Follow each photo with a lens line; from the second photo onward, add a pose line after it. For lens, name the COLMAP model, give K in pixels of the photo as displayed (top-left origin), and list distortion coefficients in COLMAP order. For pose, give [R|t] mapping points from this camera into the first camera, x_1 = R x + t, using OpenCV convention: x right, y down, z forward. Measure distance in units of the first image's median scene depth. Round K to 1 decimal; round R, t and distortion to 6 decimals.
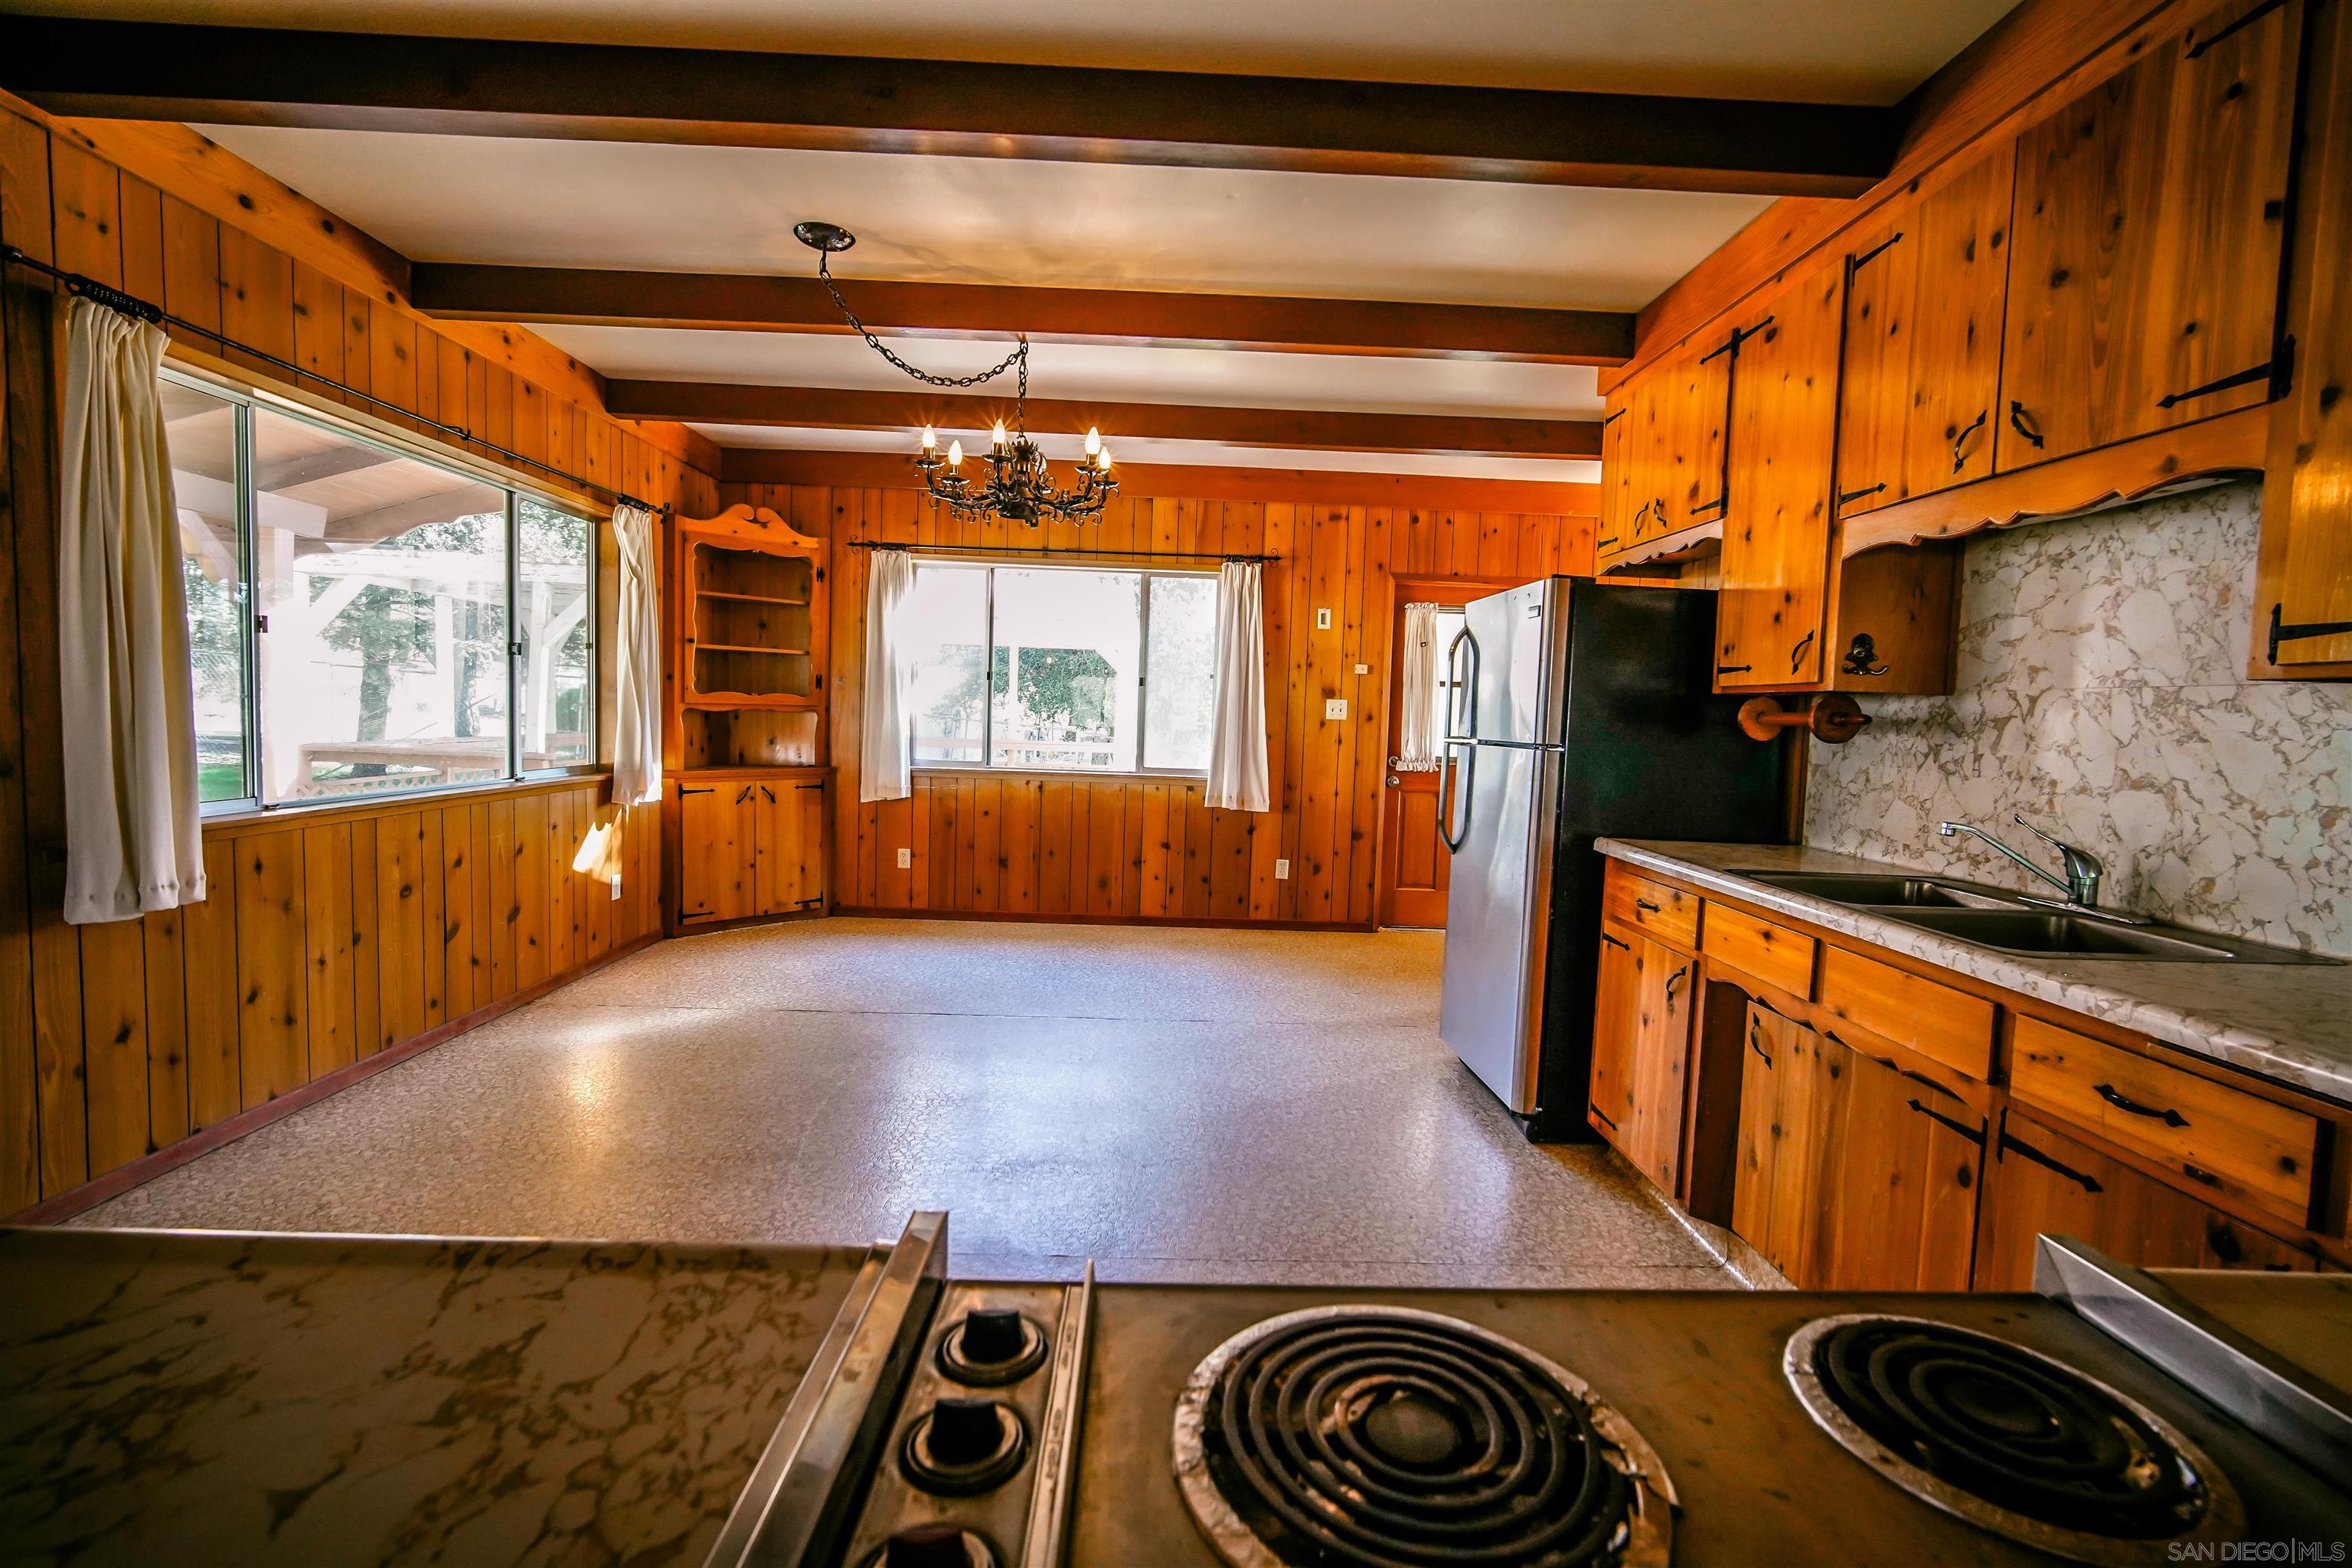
lens RADIAL K [[1020.5, 0, 1184.6], [0, 1020.5, 768.5], [0, 0, 1]] dist [-0.014144, 0.004715]
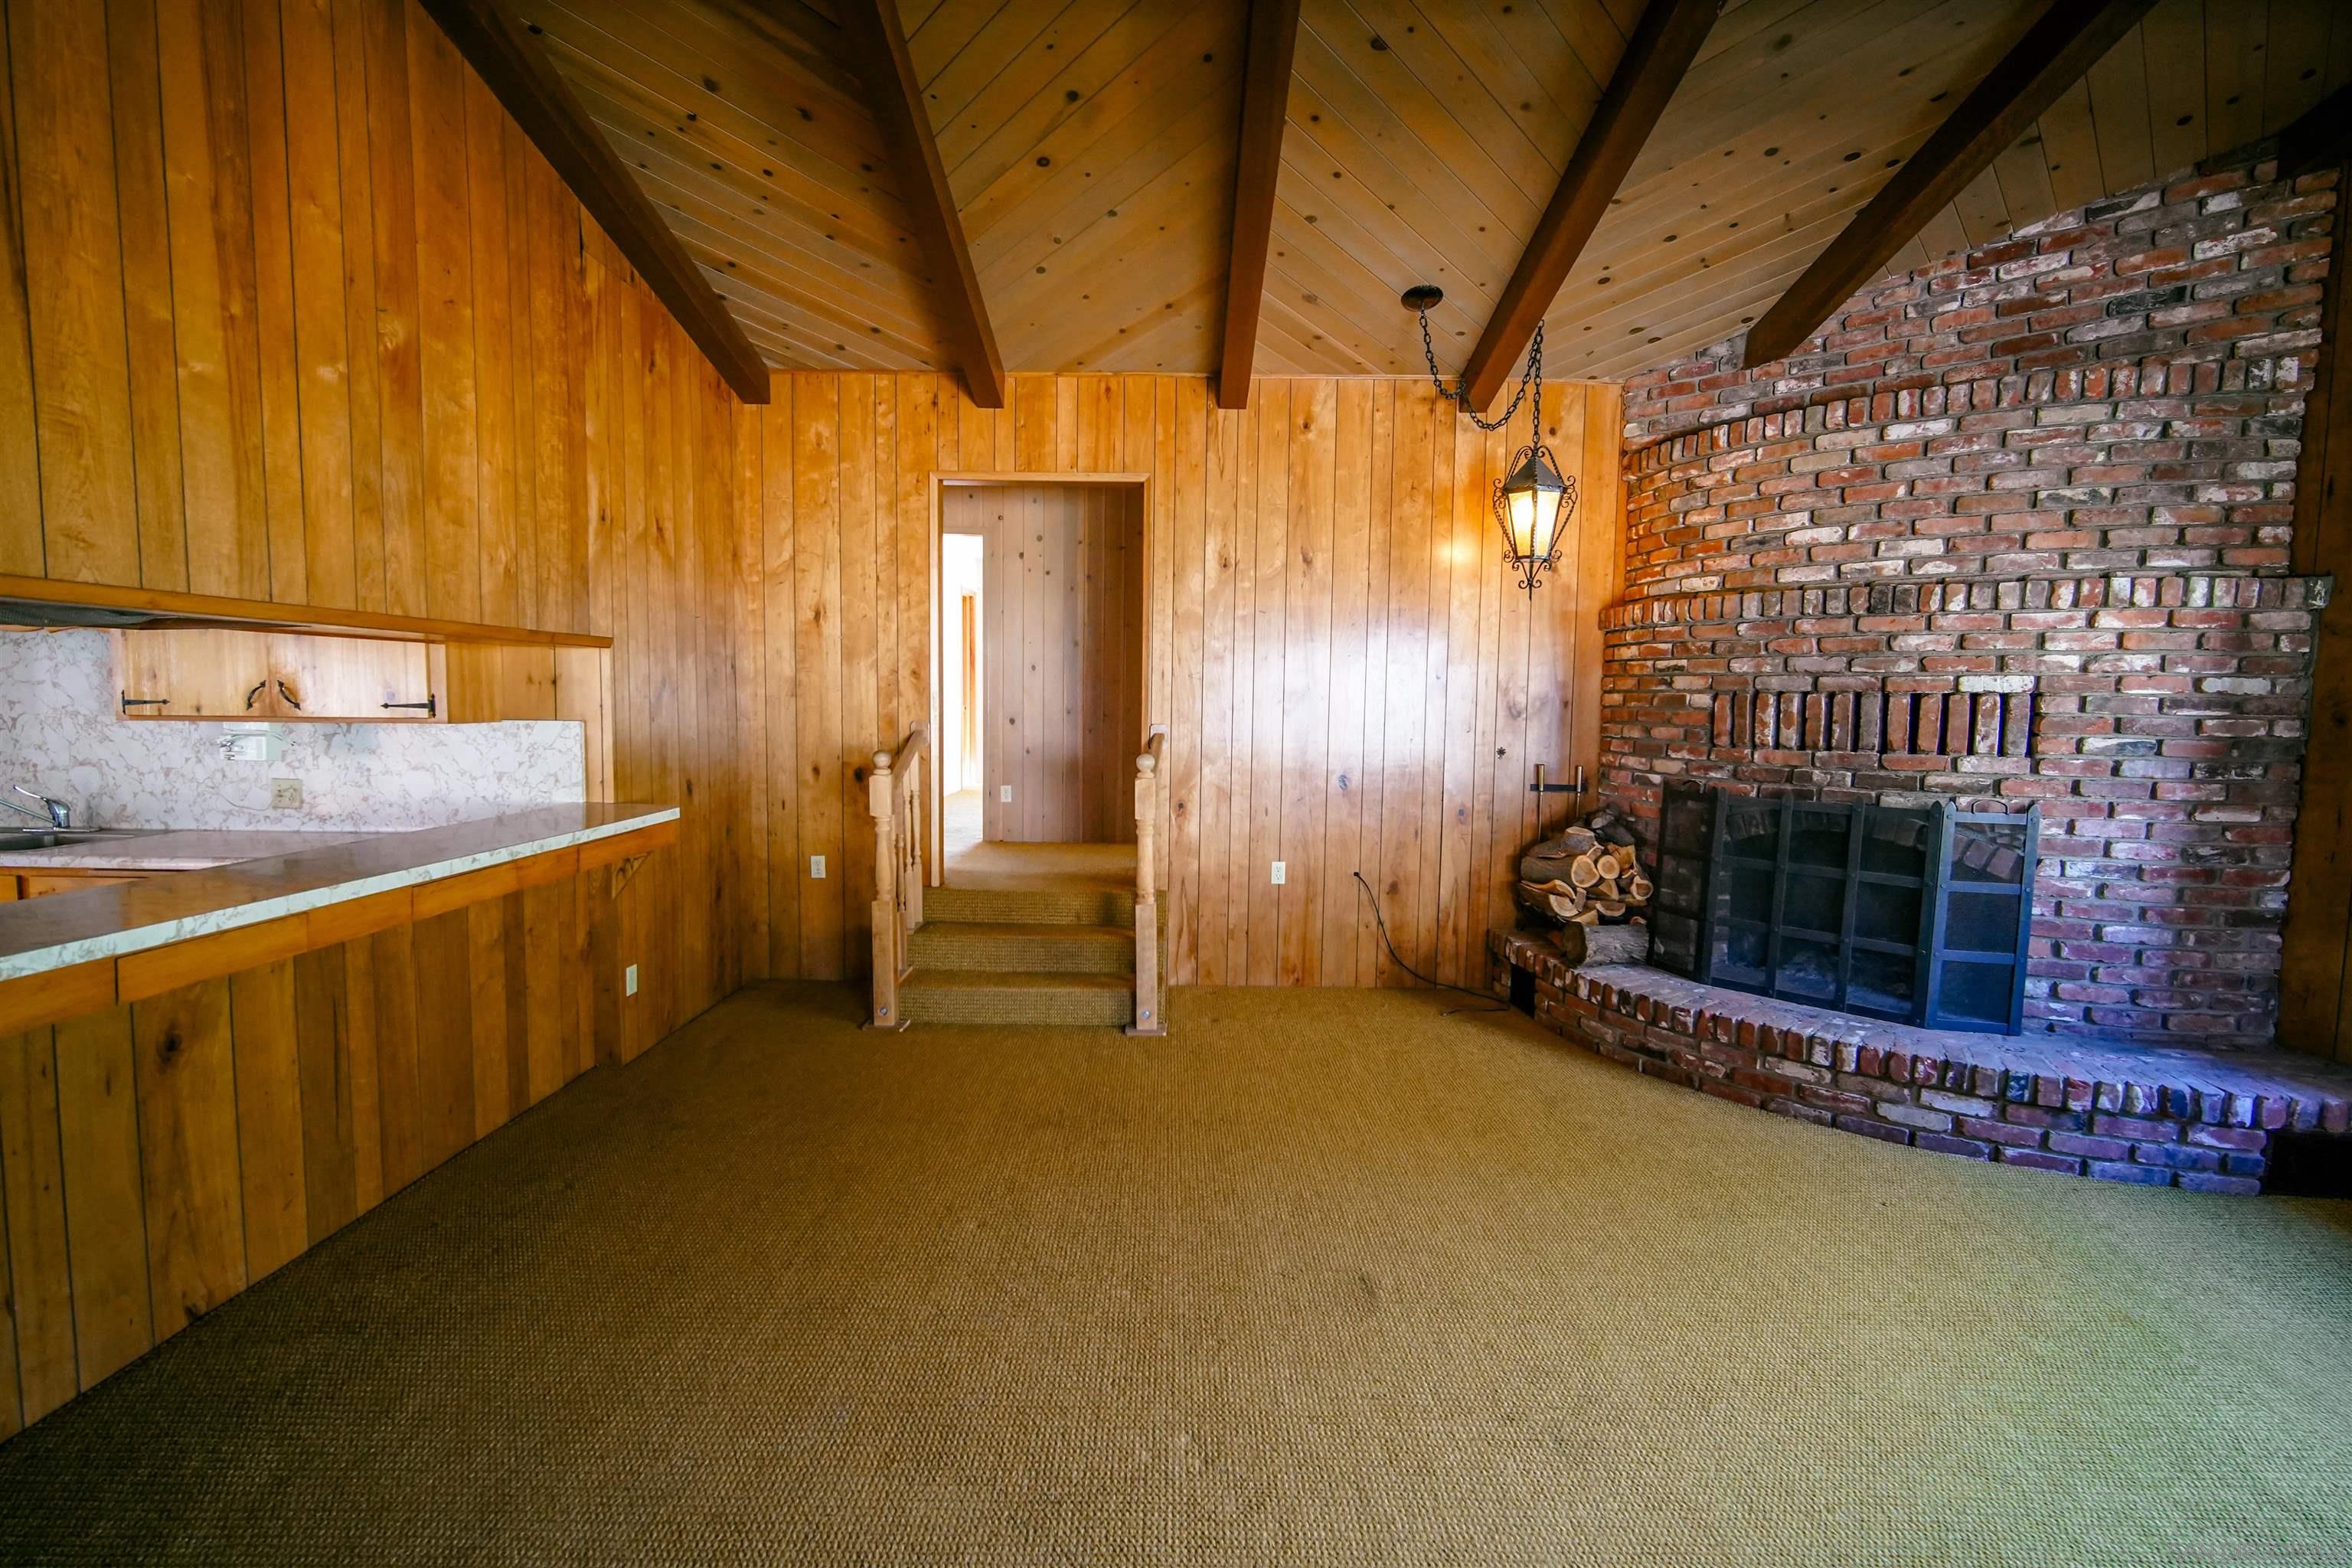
lens RADIAL K [[1020.5, 0, 1178.2], [0, 1020.5, 778.4], [0, 0, 1]] dist [-0.014144, 0.004715]
pose [[0.026413, -0.114209, 0.993106, -0.332015], [0.042789, 0.992671, 0.113021, -0.029480], [-0.998735, 0.039508, 0.031106, -0.411797]]
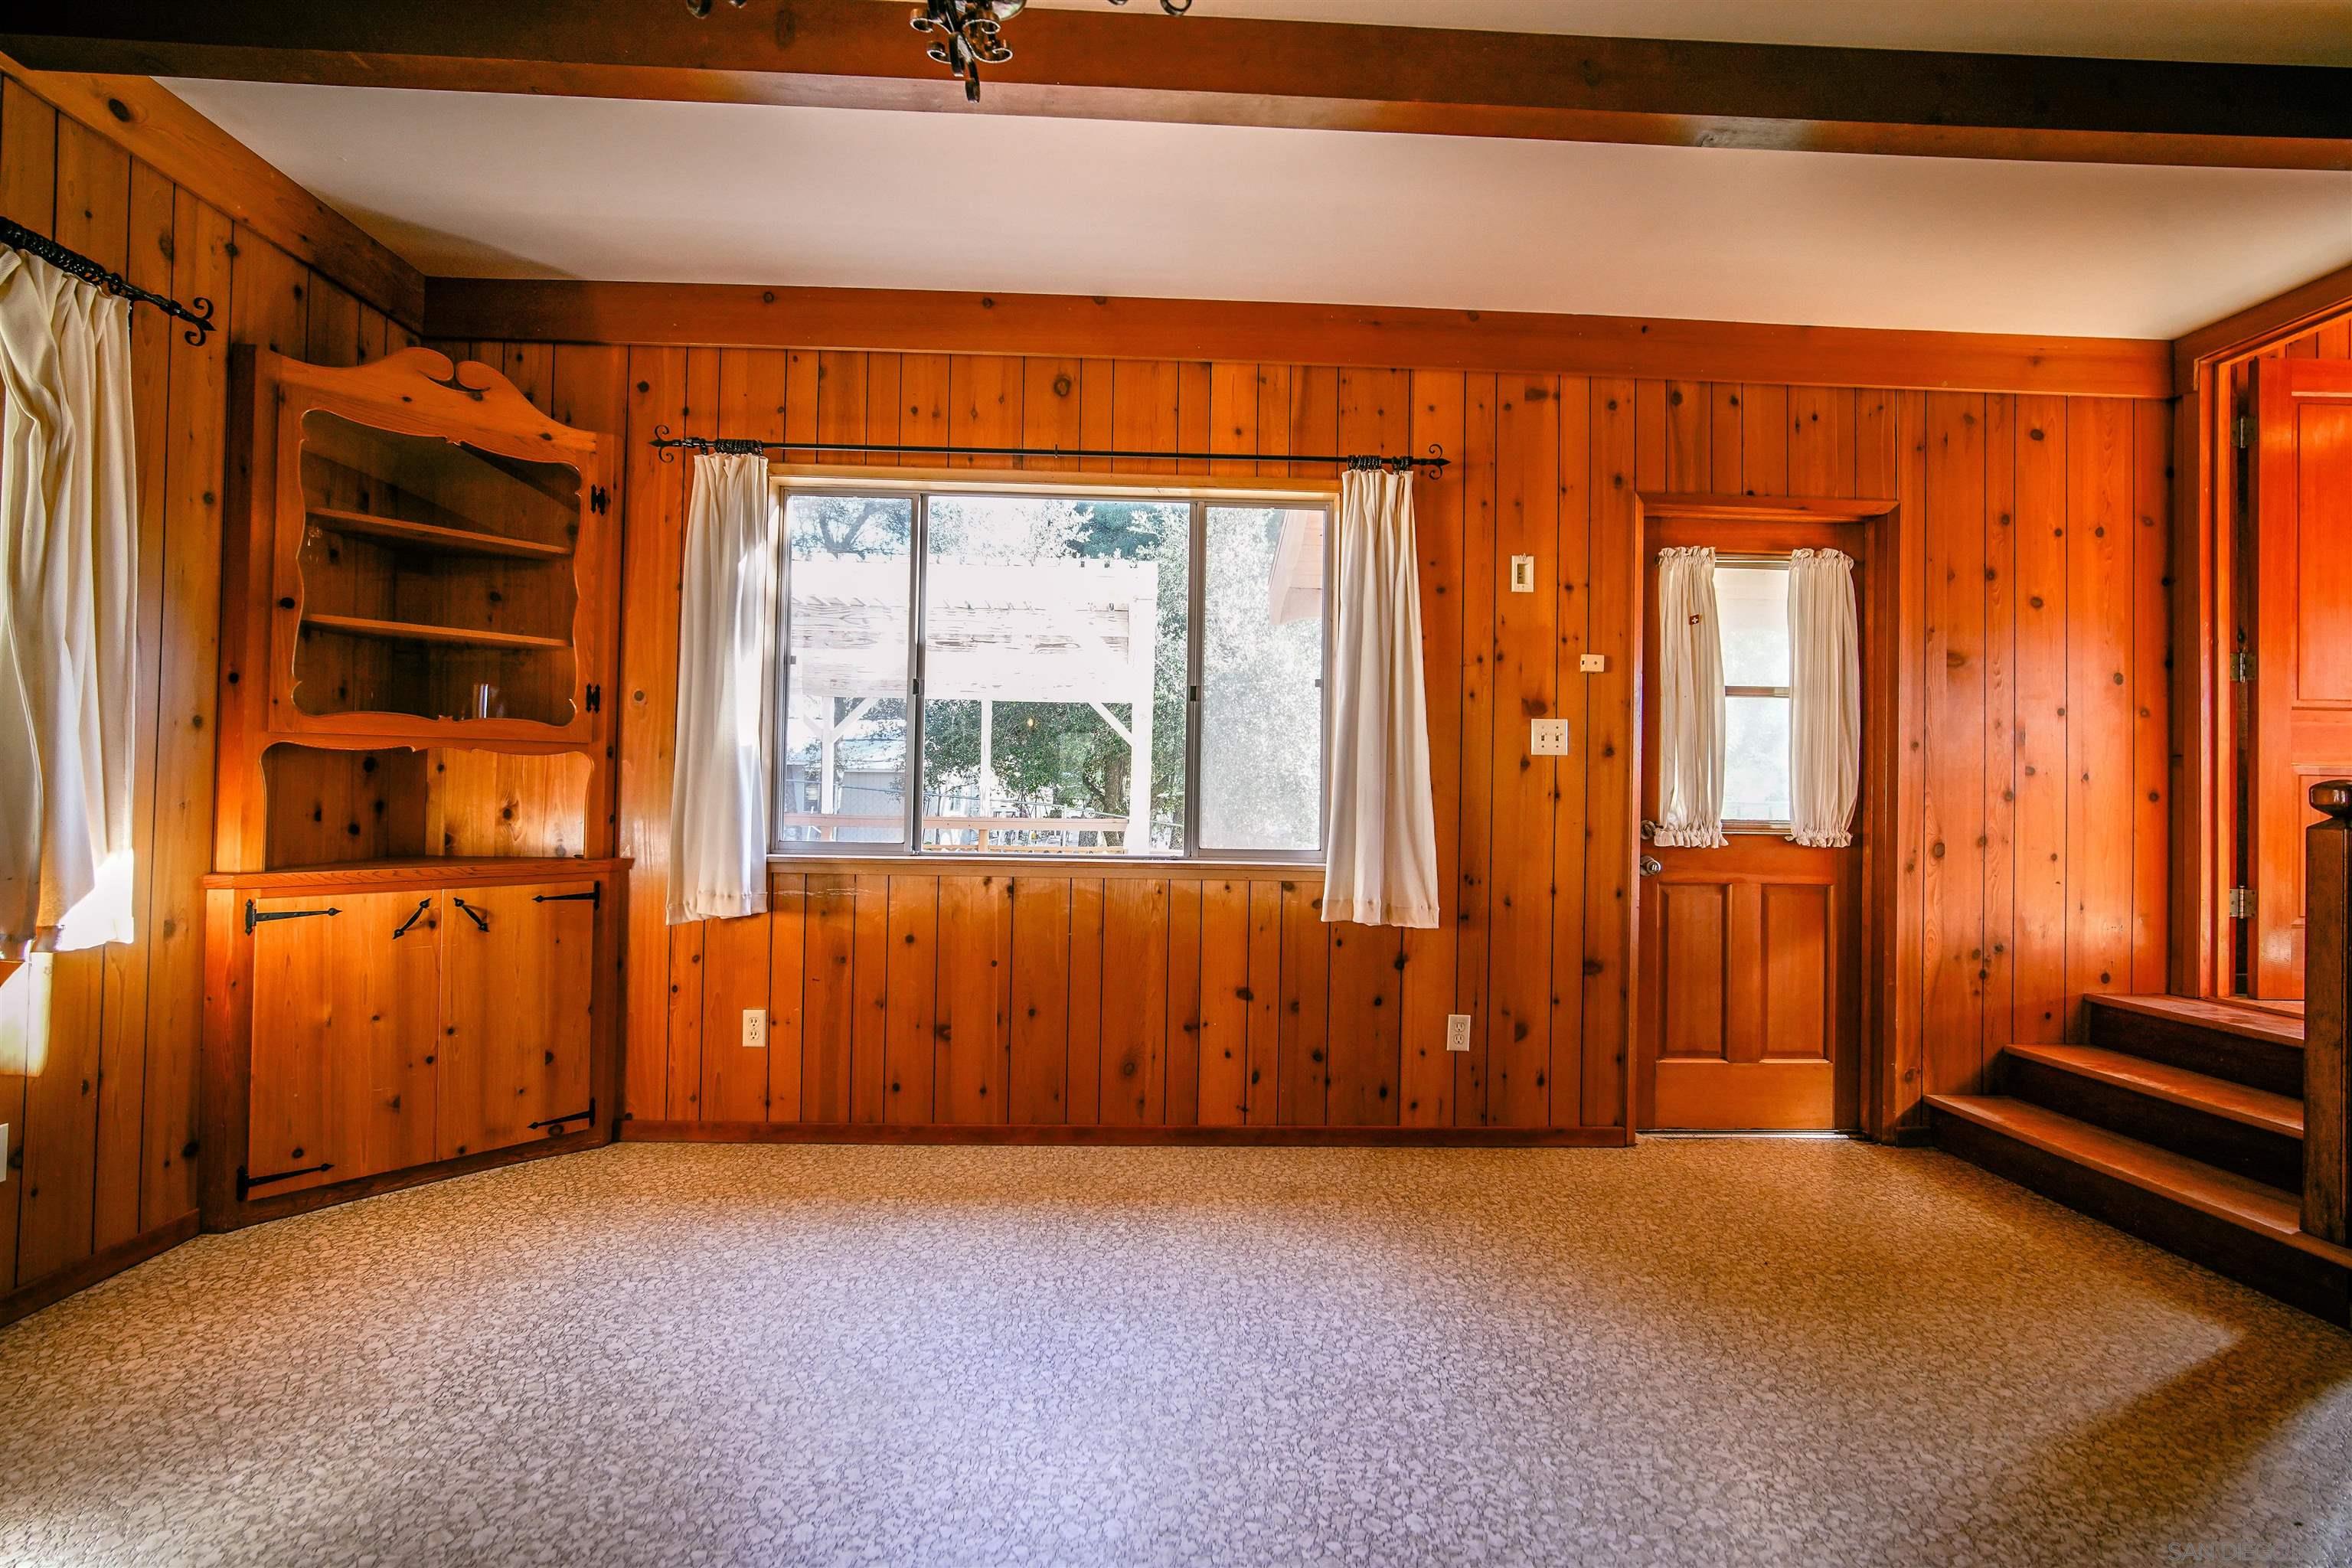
lens RADIAL K [[1020.5, 0, 1185.9], [0, 1020.5, 763.1], [0, 0, 1]] dist [-0.014144, 0.004715]
pose [[0.999691, -0.016543, 0.018576, -0.058319], [0.018047, 0.996306, -0.083959, -0.001137], [-0.017119, 0.084268, 0.996296, 0.461393]]
